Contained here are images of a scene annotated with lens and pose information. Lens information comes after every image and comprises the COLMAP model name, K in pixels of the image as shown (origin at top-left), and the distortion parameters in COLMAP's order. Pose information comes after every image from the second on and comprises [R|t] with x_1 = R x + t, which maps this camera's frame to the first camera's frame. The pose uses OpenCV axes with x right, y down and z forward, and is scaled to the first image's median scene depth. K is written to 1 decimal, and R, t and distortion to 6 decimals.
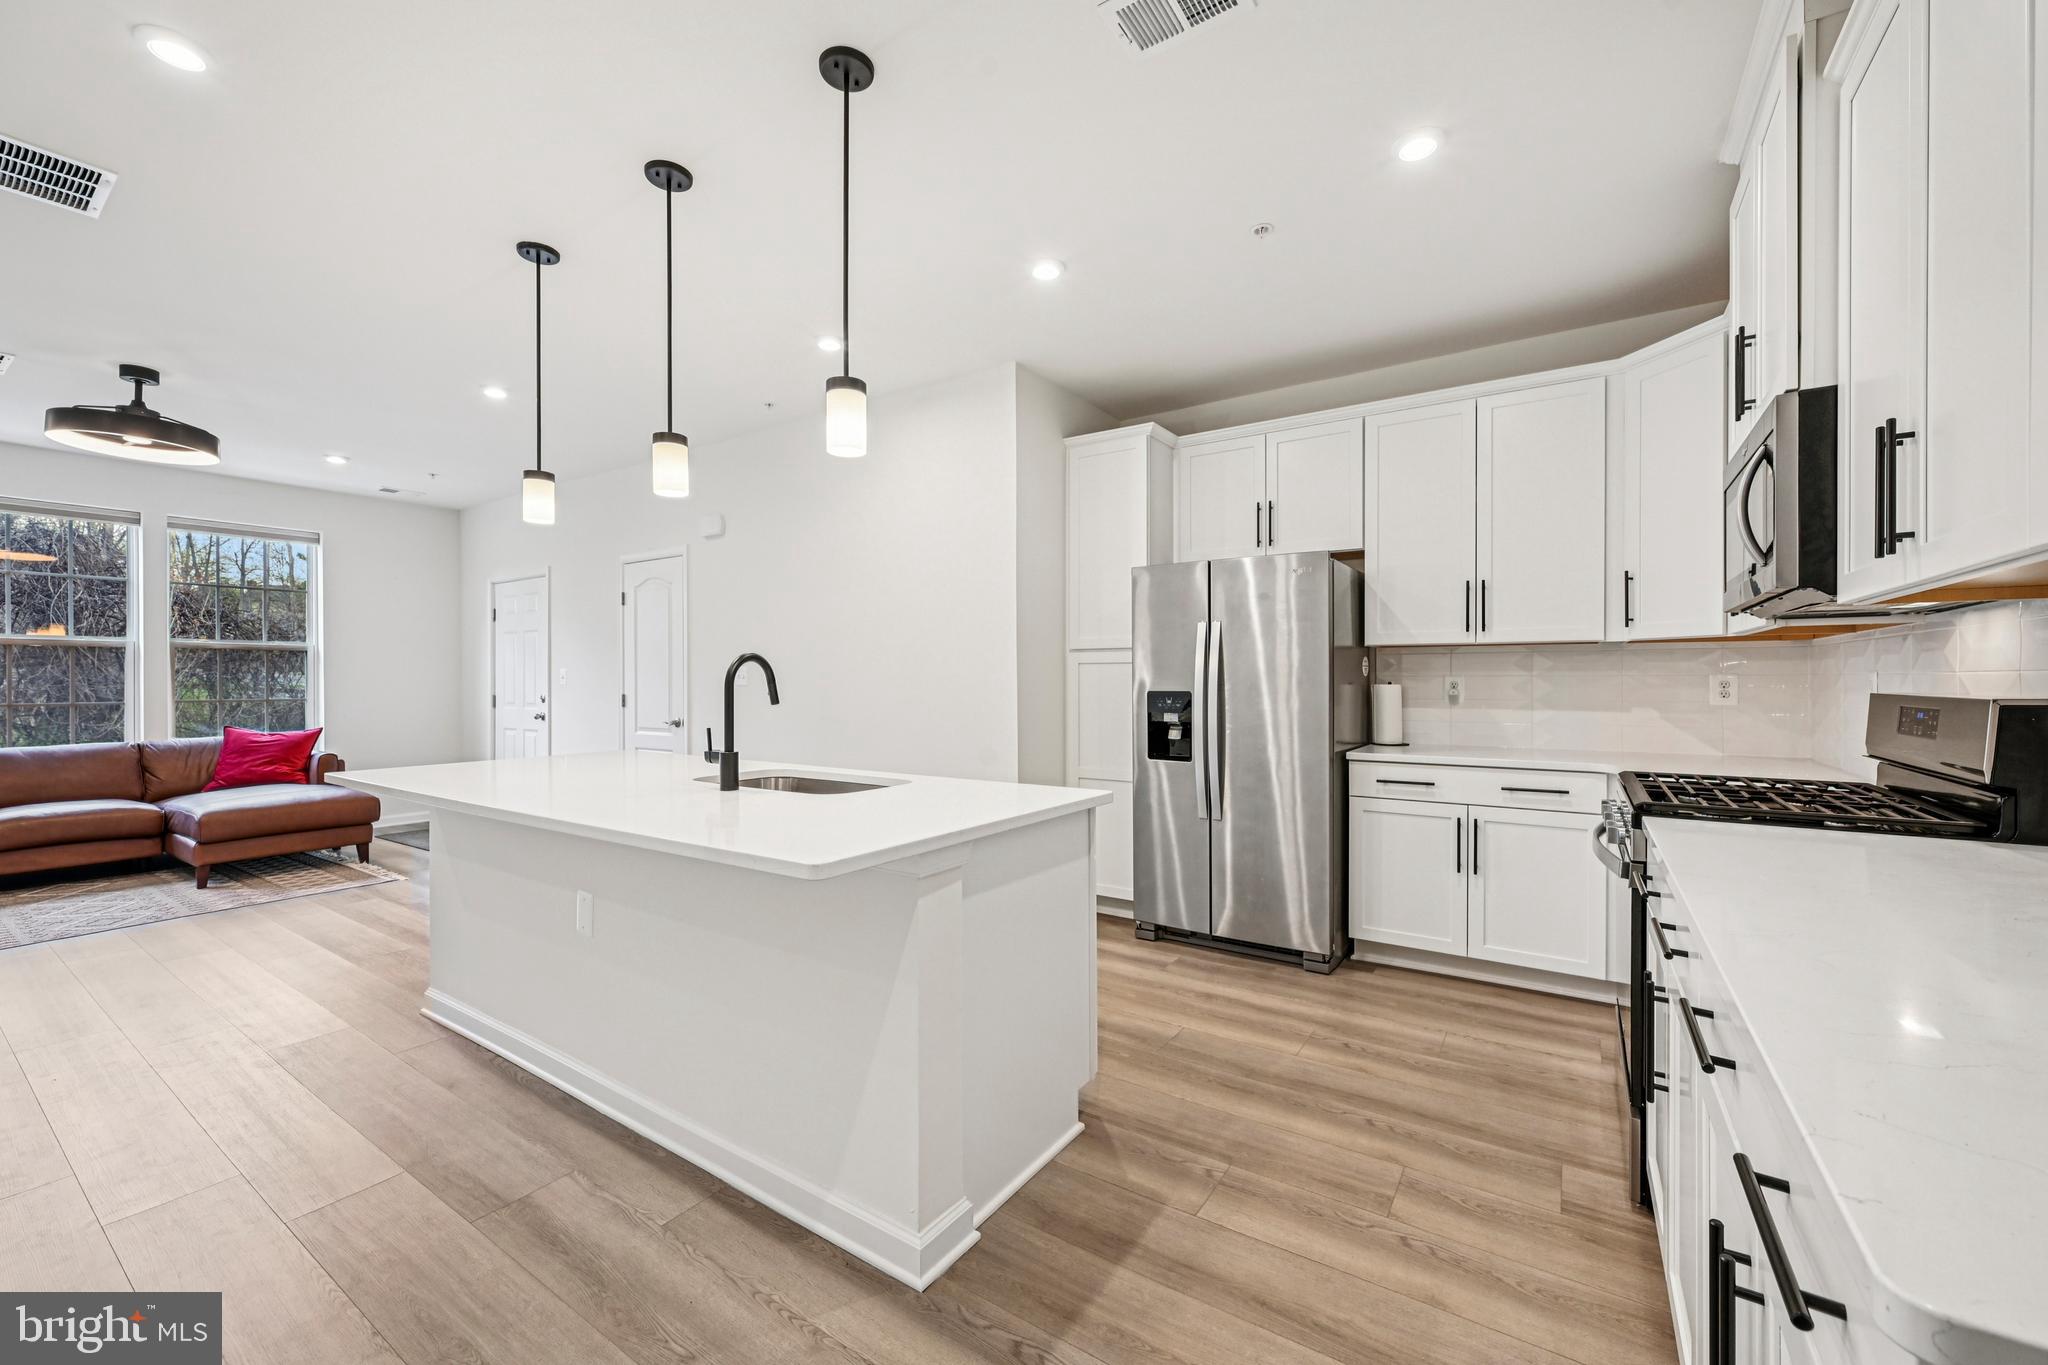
lens RADIAL K [[808.5, 0, 1030.9], [0, 808.5, 683.8], [0, 0, 1]] dist [-0.002811, 0.000089]
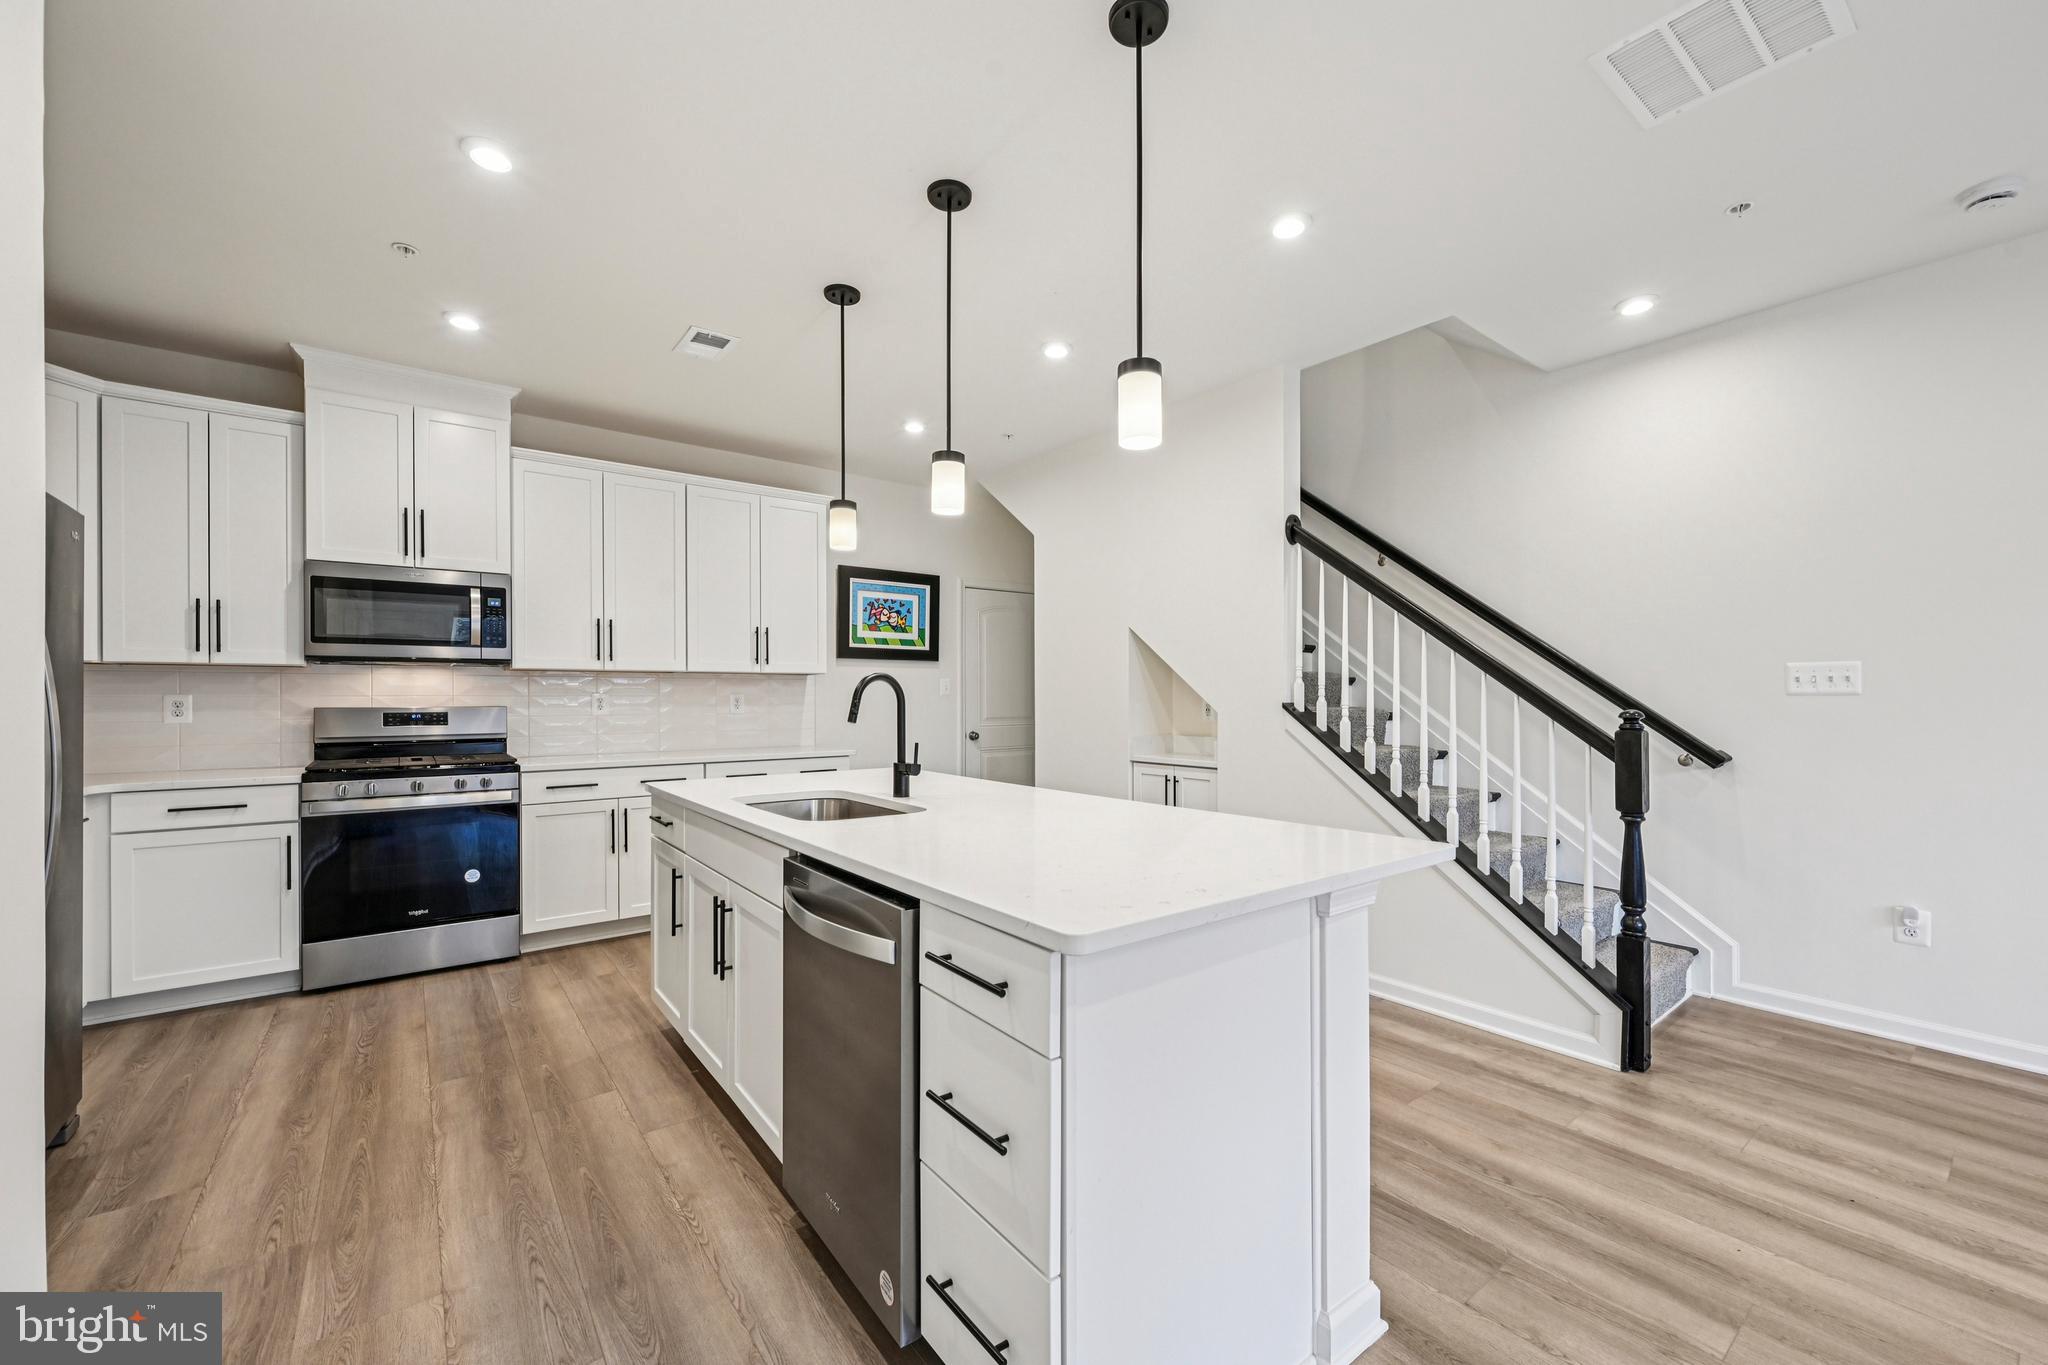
lens RADIAL K [[808.5, 0, 1036.6], [0, 808.5, 697.5], [0, 0, 1]] dist [-0.002811, 0.000089]
pose [[-0.949749, 0.004305, 0.312984, -0.647700], [0.006467, 0.999962, 0.005868, -0.007489], [-0.312947, 0.007598, -0.949740, 1.439220]]
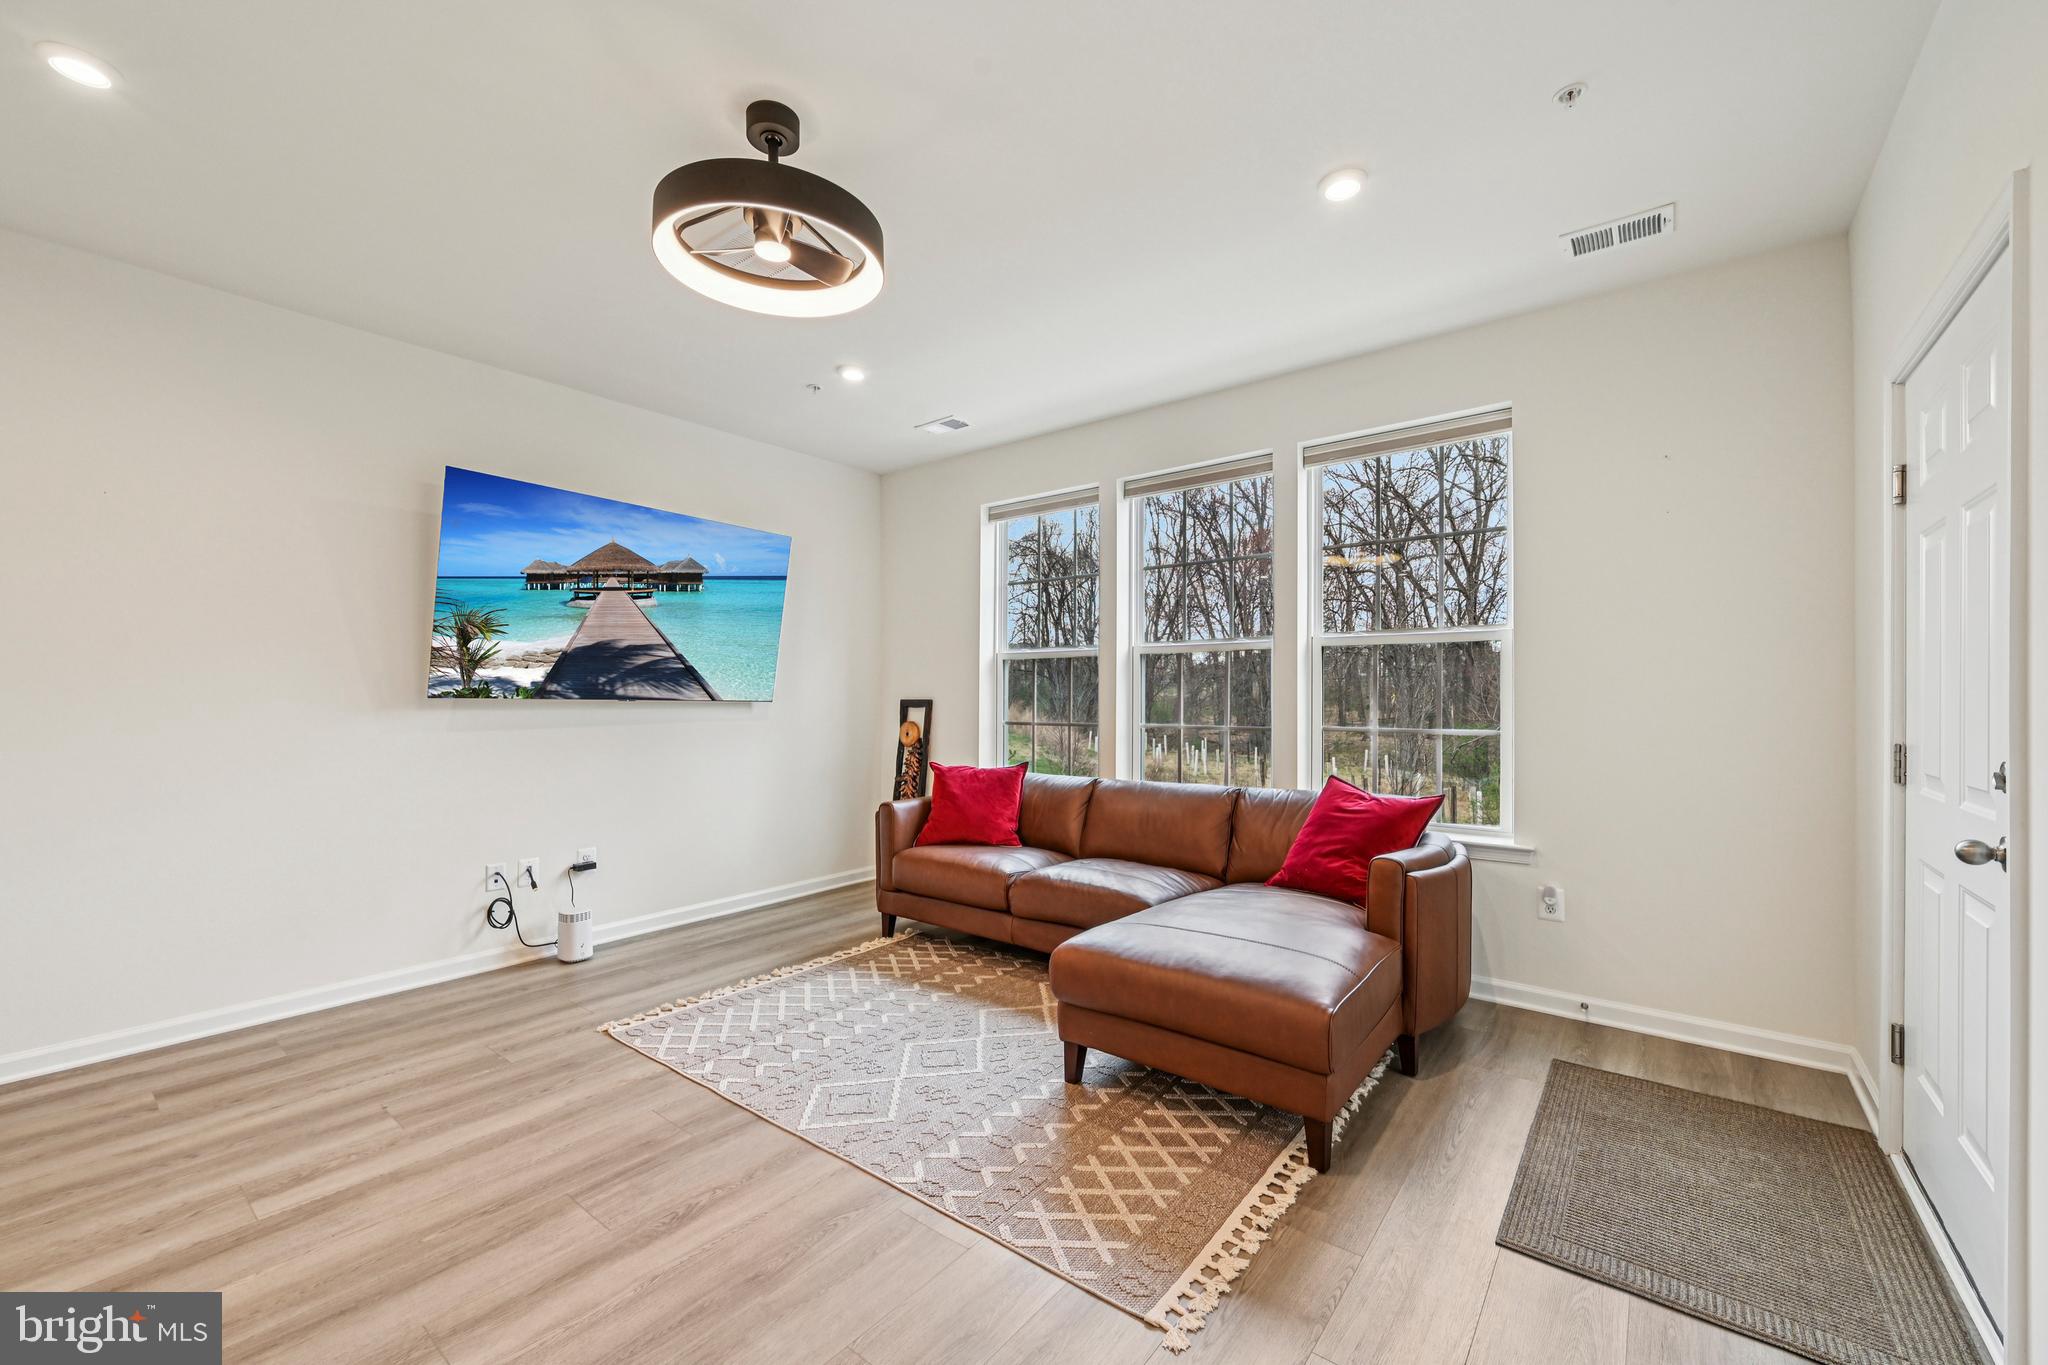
lens RADIAL K [[808.5, 0, 1029.6], [0, 808.5, 694.4], [0, 0, 1]] dist [-0.002811, 0.000089]
pose [[-0.076372, -0.002500, -0.997076, -0.713176], [-0.004065, 0.999989, -0.002196, -0.007246], [0.997071, 0.003886, -0.076382, 1.486030]]
